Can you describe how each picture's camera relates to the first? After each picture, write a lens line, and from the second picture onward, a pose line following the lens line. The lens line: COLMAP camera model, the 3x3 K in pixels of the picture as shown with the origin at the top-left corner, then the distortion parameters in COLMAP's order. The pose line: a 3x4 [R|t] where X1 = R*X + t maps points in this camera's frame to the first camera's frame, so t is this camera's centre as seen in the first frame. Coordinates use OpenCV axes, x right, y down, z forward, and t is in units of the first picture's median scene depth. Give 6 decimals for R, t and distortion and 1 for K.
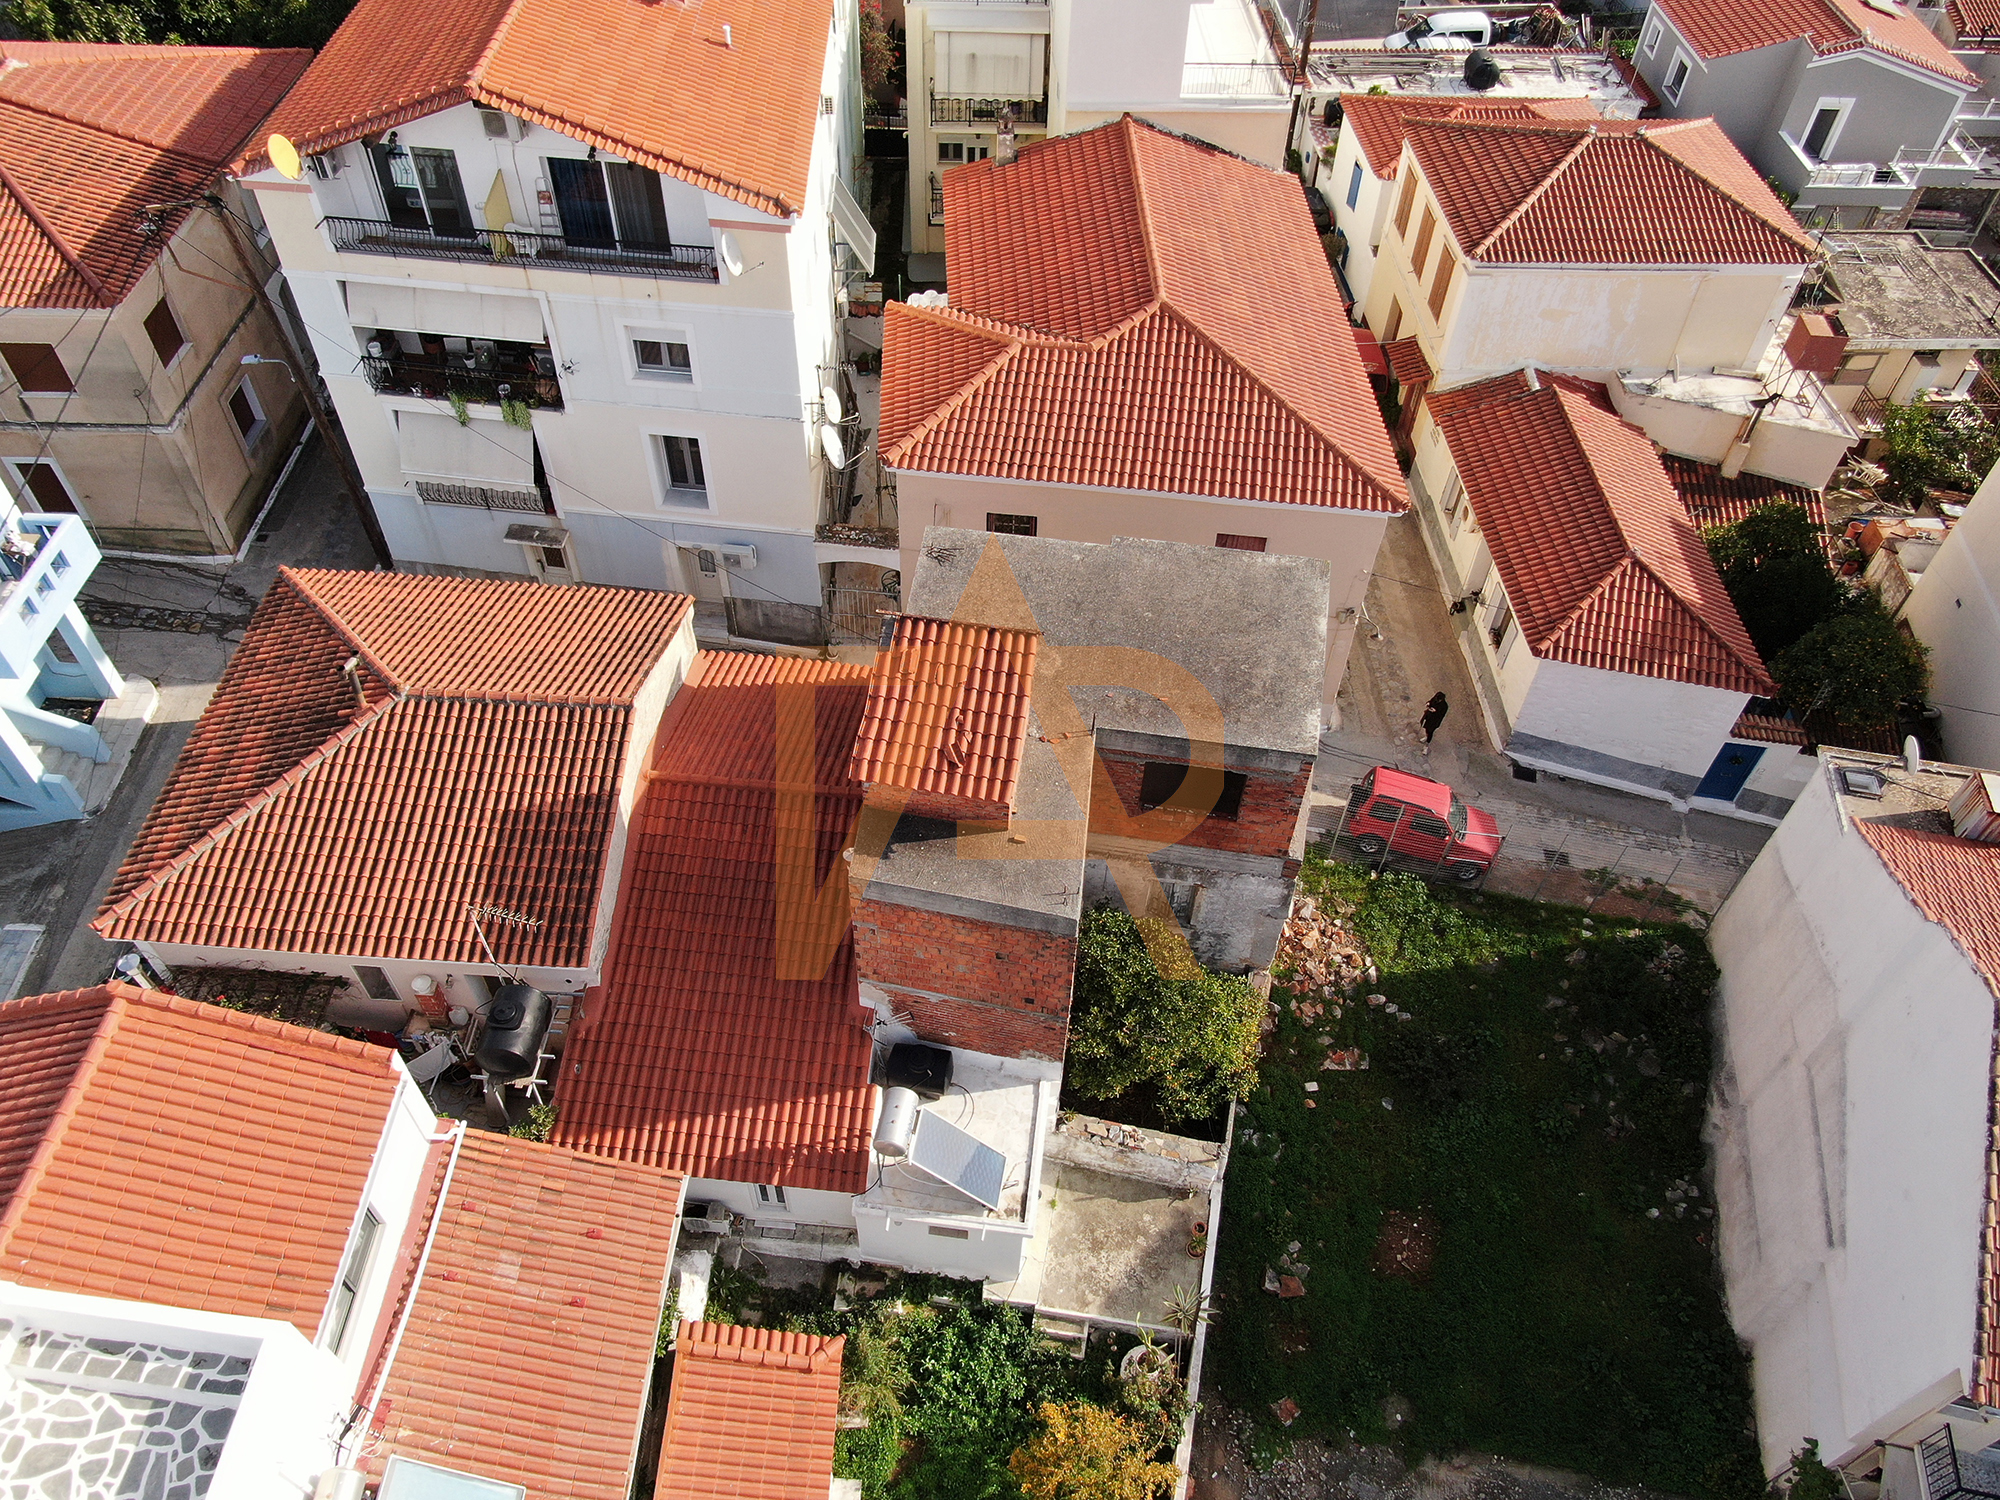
lens RADIAL K [[1455.6, 0, 1000.0], [0, 1455.6, 750.0], [0, 0, 1]] dist [-0.008054, 0.002782]
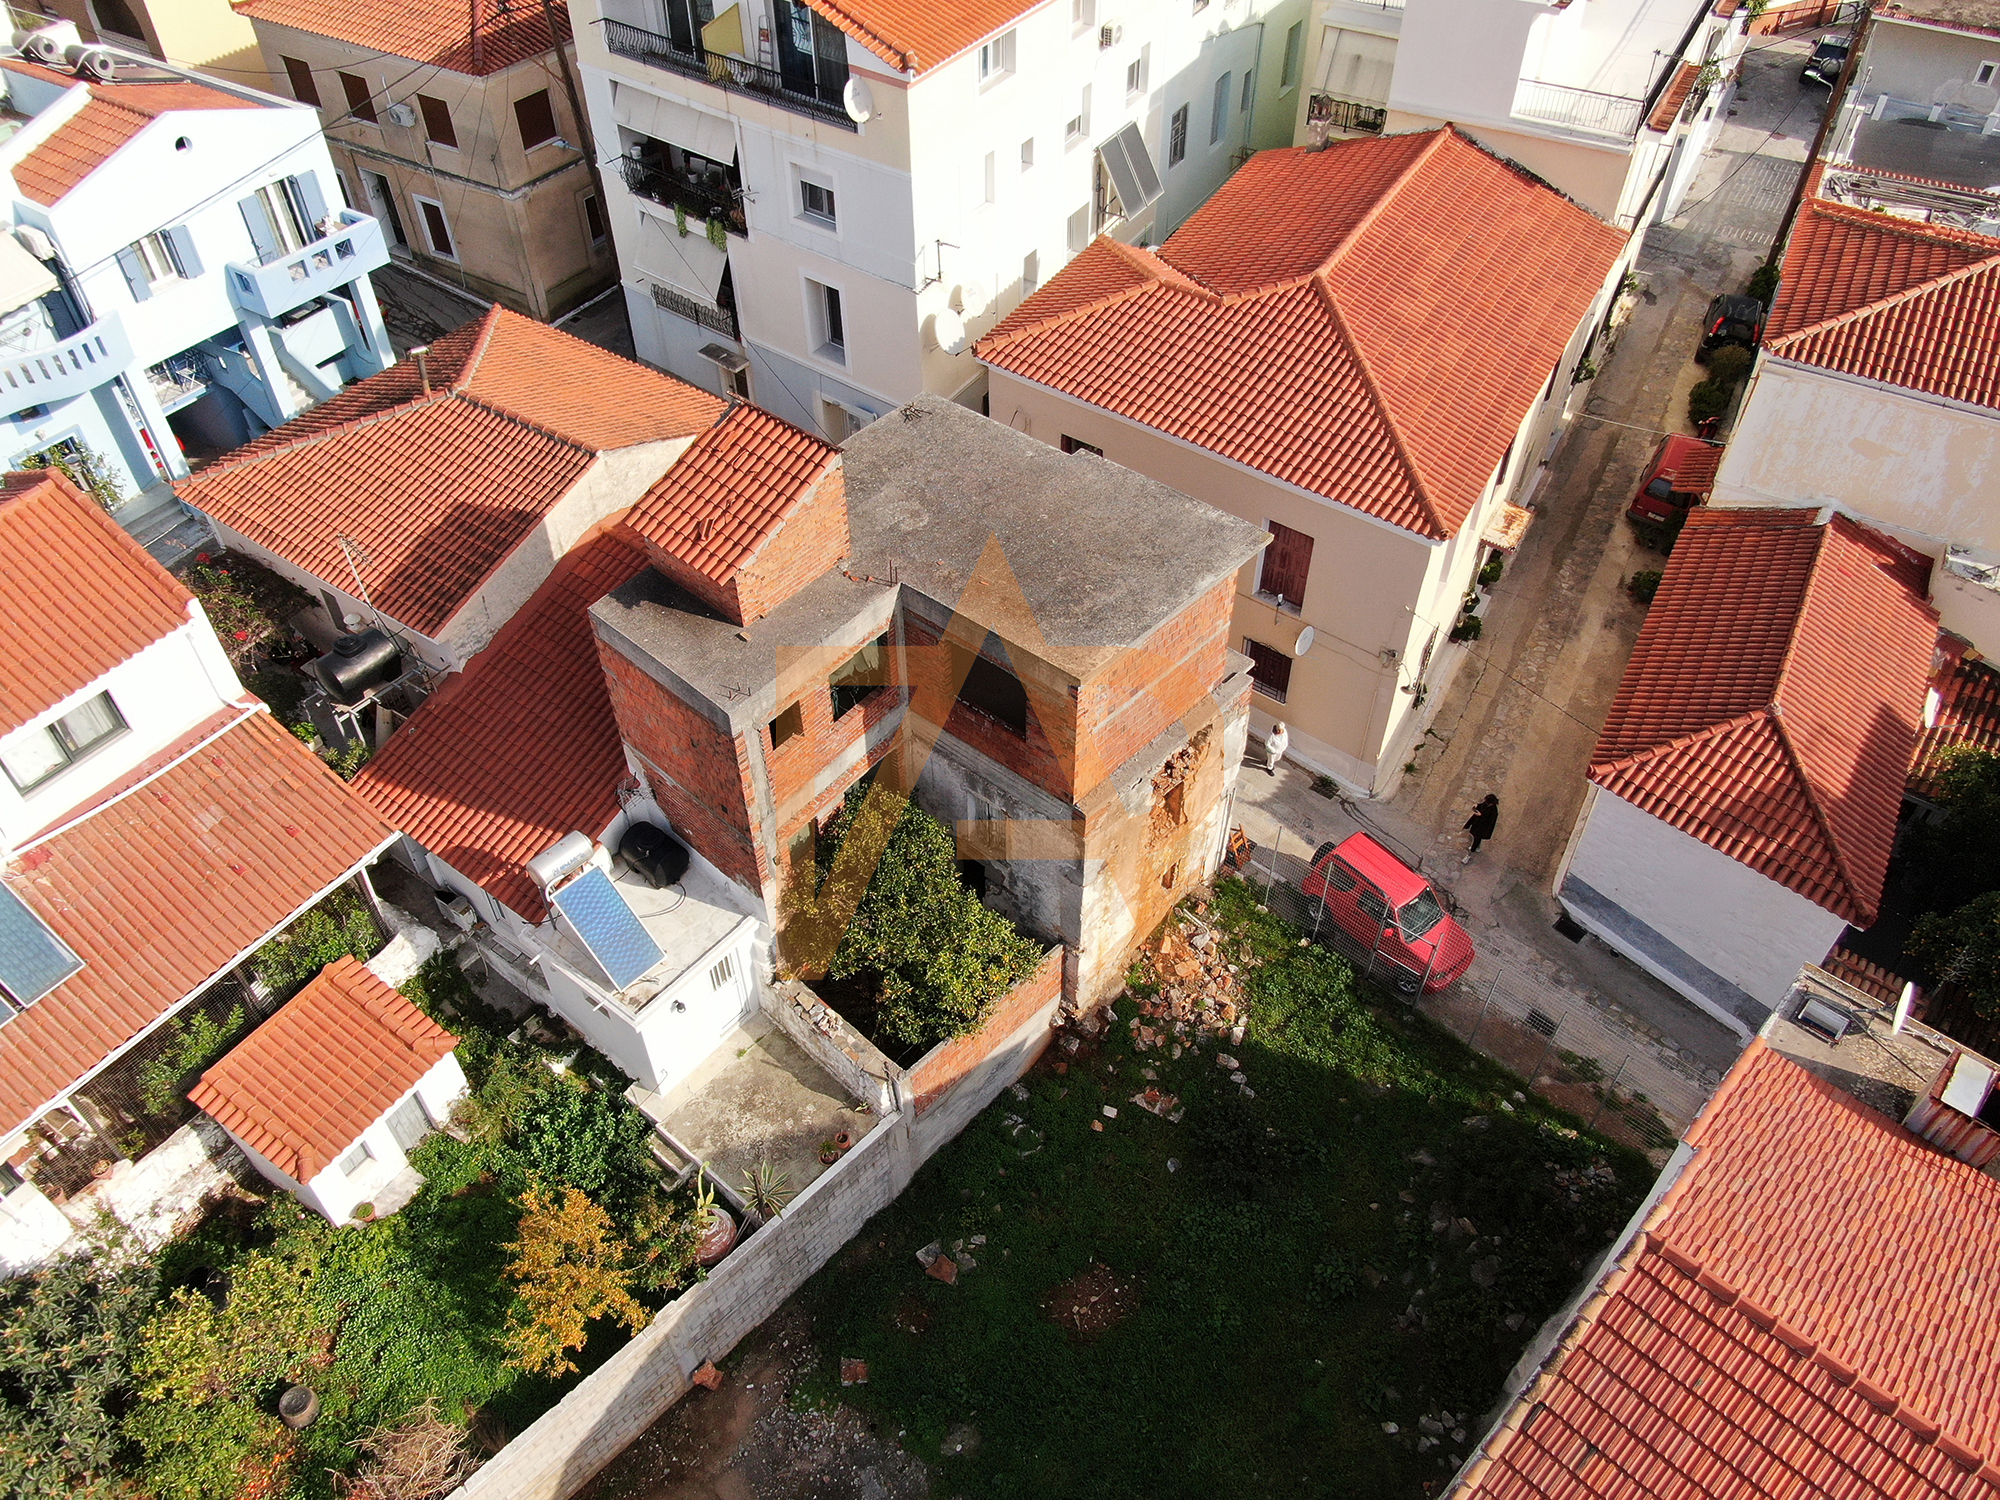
lens RADIAL K [[1455.6, 0, 1000.0], [0, 1455.6, 750.0], [0, 0, 1]] dist [-0.008054, 0.002782]
pose [[0.849864, 0.349674, -0.394283, 0.424886], [-0.377941, 0.925807, 0.006423, 0.044349], [0.367276, 0.143557, 0.918967, 0.117641]]
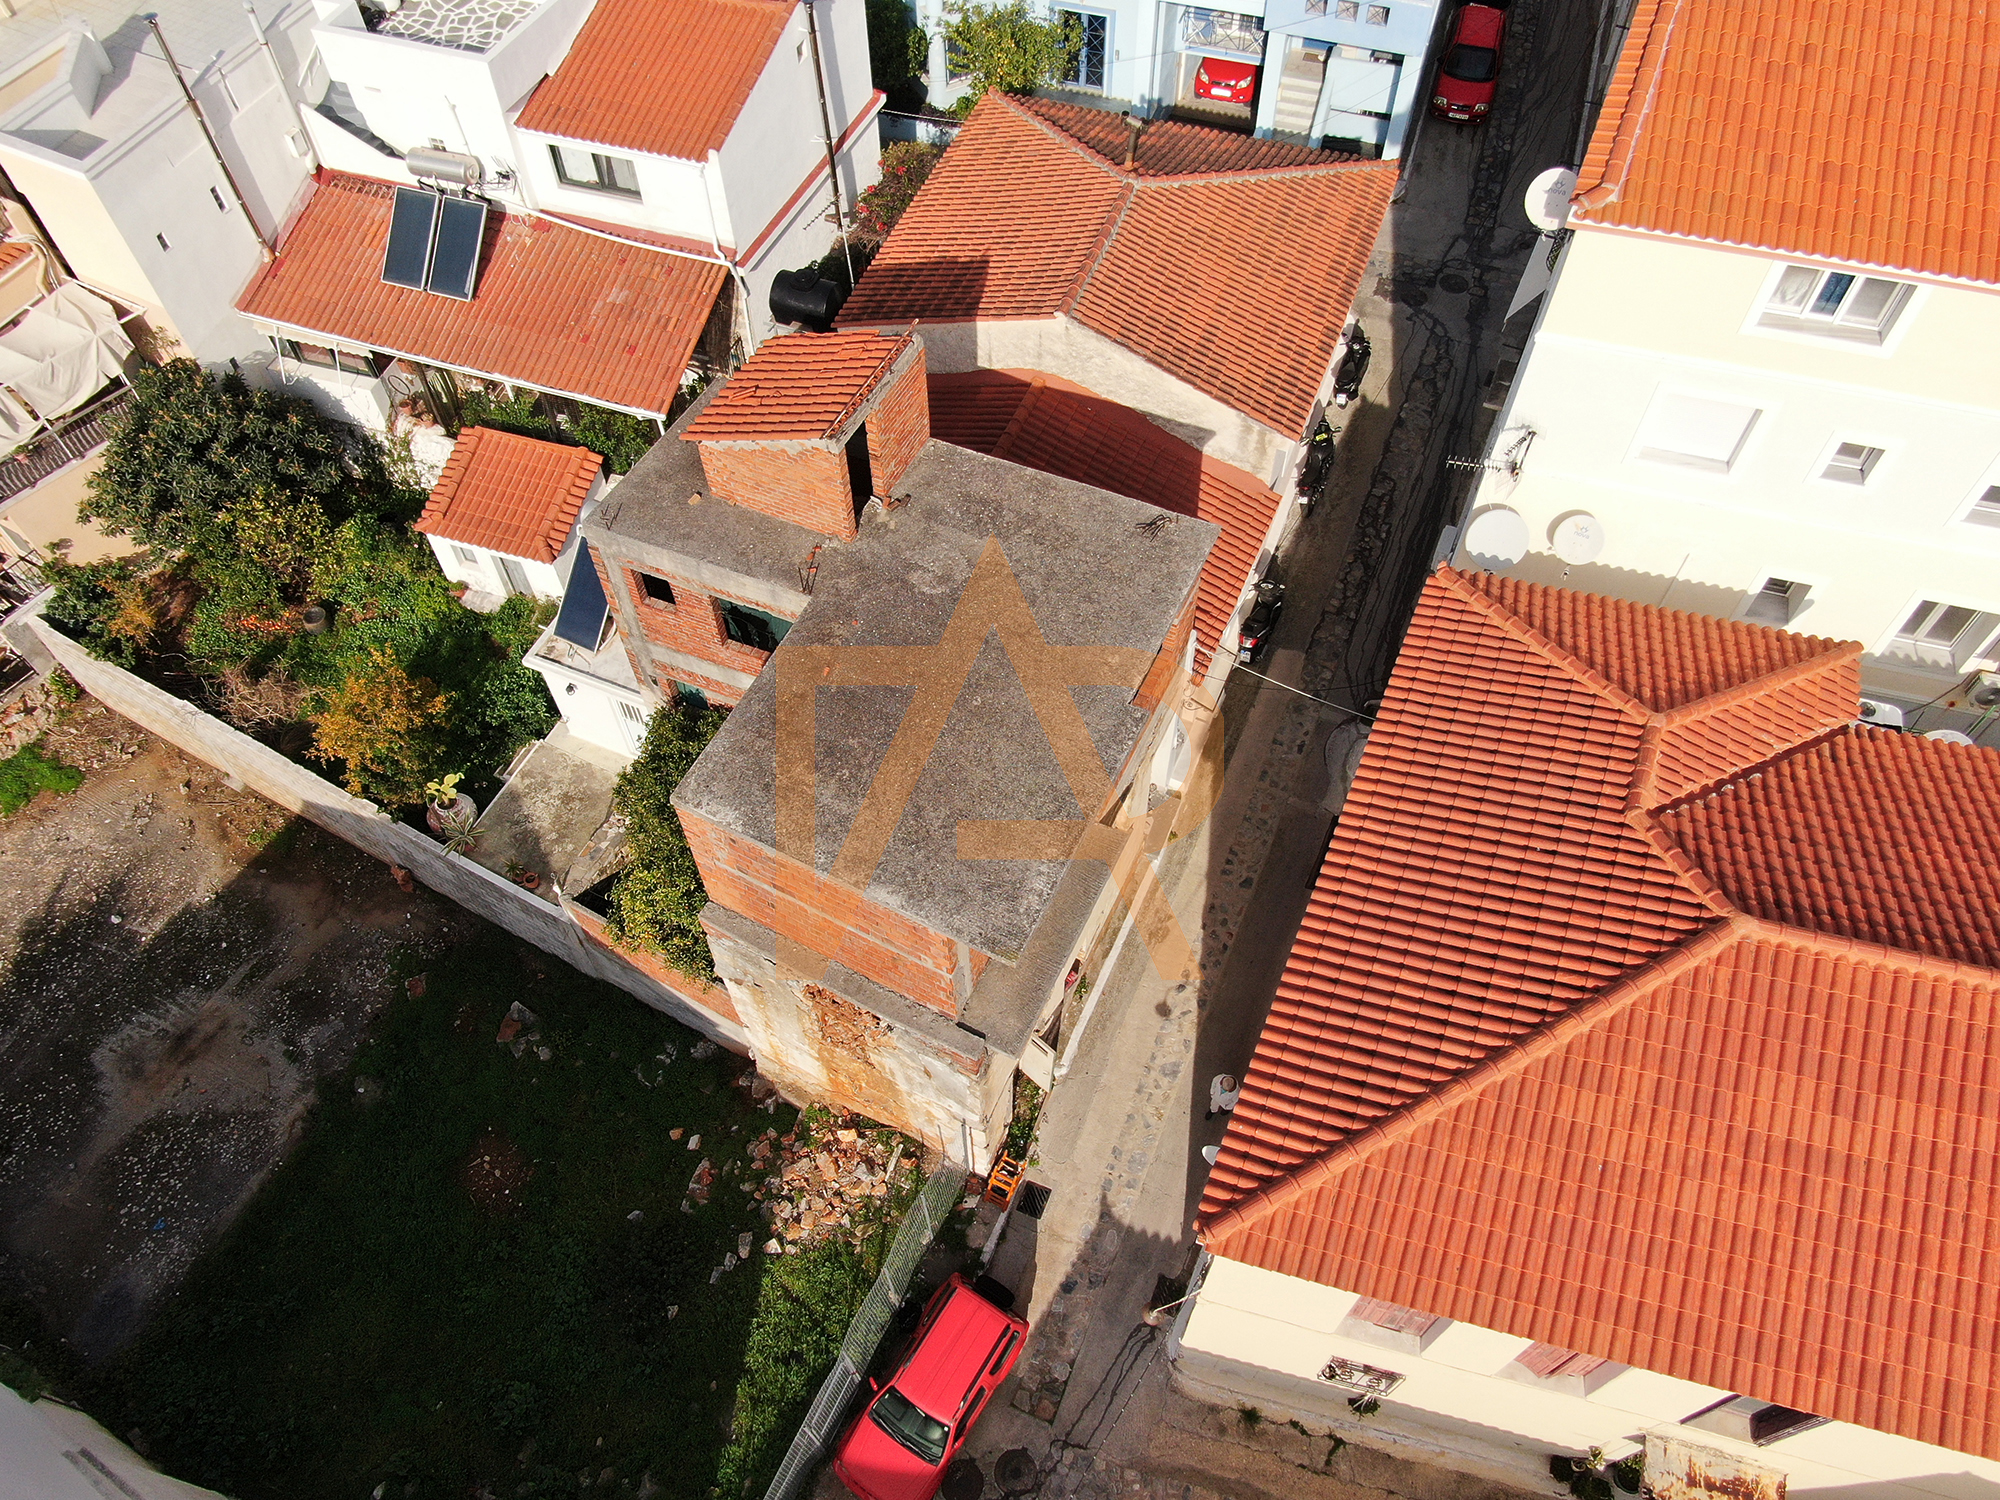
lens RADIAL K [[1455.6, 0, 1000.0], [0, 1455.6, 750.0], [0, 0, 1]] dist [-0.008054, 0.002782]
pose [[-0.295765, 0.776338, -0.556616, 0.447330], [-0.711006, 0.210233, 0.671024, -0.500852], [0.637960, 0.594223, 0.489802, 0.555328]]
